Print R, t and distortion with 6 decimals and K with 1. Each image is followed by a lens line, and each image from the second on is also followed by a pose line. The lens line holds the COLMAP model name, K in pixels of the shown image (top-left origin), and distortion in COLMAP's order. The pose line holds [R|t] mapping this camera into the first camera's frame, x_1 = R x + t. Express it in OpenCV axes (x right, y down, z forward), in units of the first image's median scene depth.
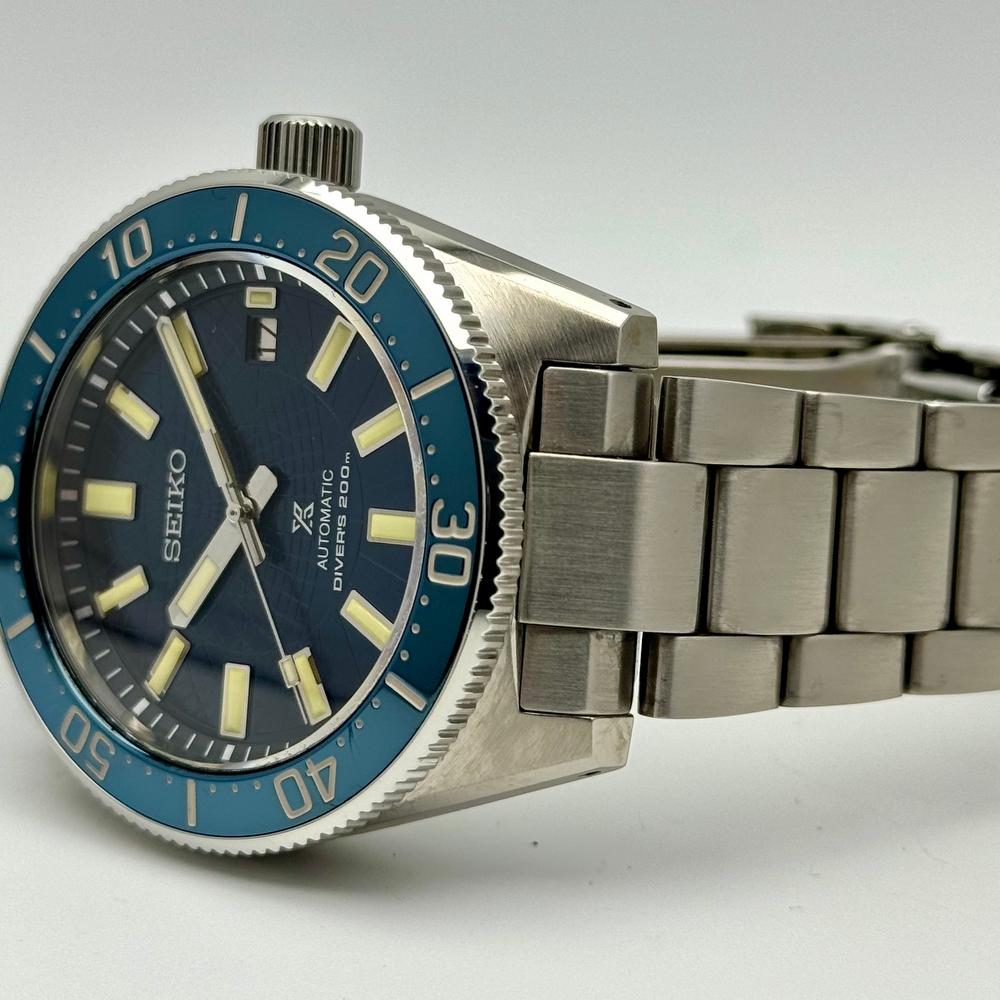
lens RADIAL K [[2638.1, 0, 494.8], [0, 2638.1, 511.0], [0, 0, 1]] dist [0.459490, 0.000000]
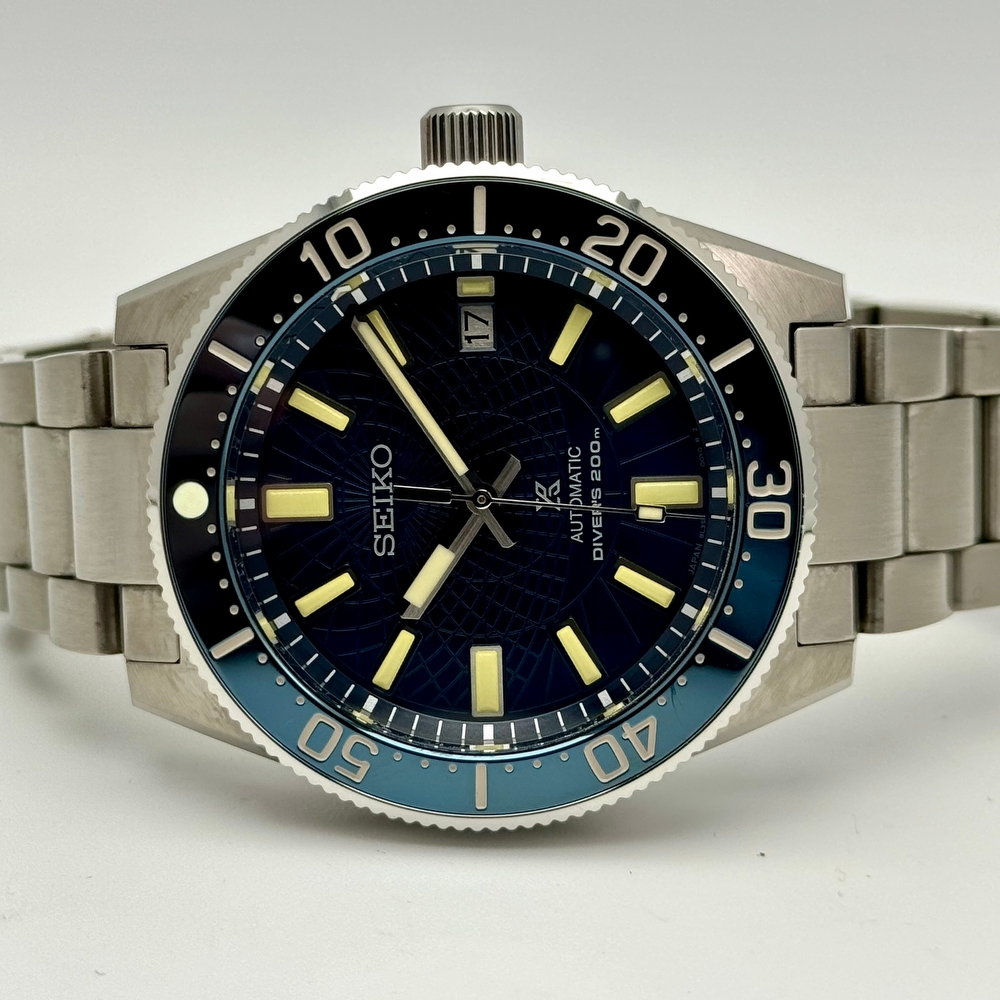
lens RADIAL K [[2638.1, 0, 465.1], [0, 2638.1, 500.9], [0, 0, 1]] dist [0.459490, 0.000000]
pose [[0.826428, -0.121893, 0.549689, -0.663454], [0.103088, 0.992539, 0.065108, -0.065621], [-0.553524, 0.002859, 0.832828, 0.157246]]
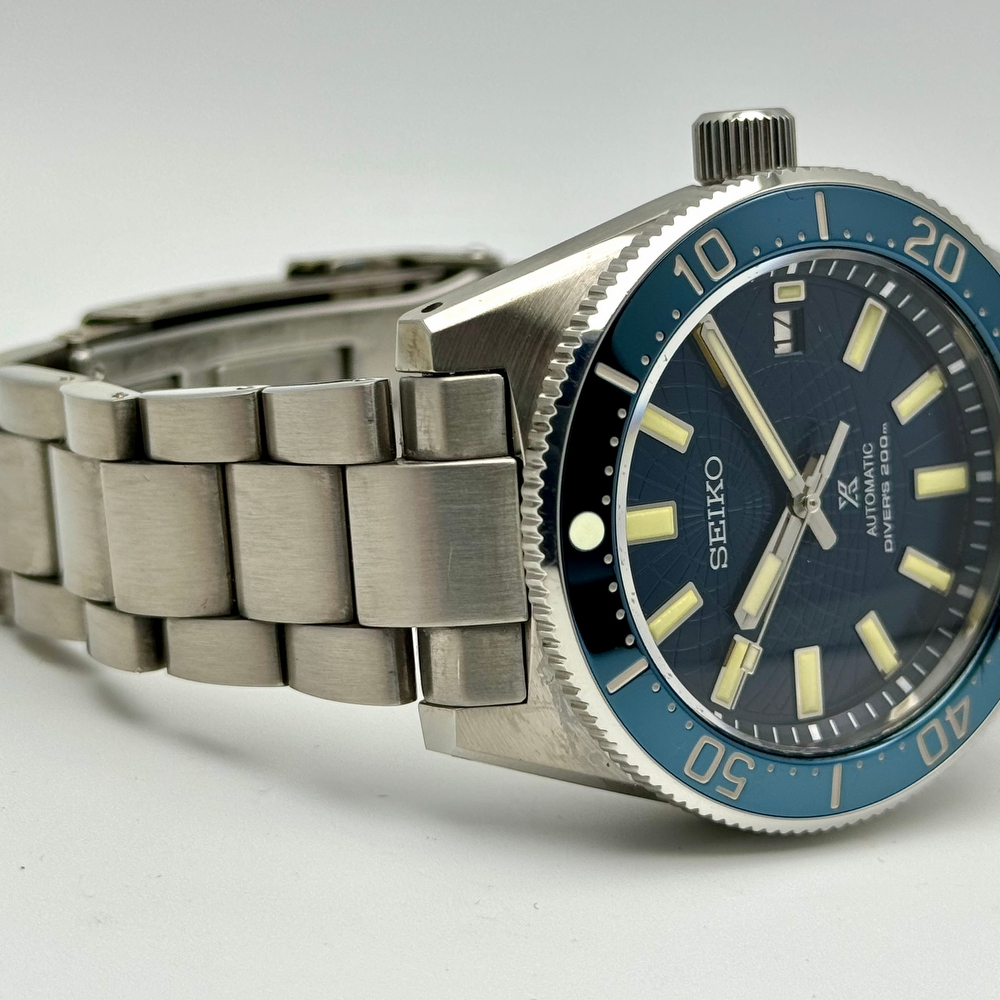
lens RADIAL K [[2638.1, 0, 494.1], [0, 2638.1, 491.3], [0, 0, 1]] dist [0.459490, 0.000000]
pose [[0.377108, -0.194012, 0.905621, -1.076521], [0.122285, 0.979683, 0.158958, -0.182474], [-0.918061, 0.050799, 0.393171, 0.709882]]
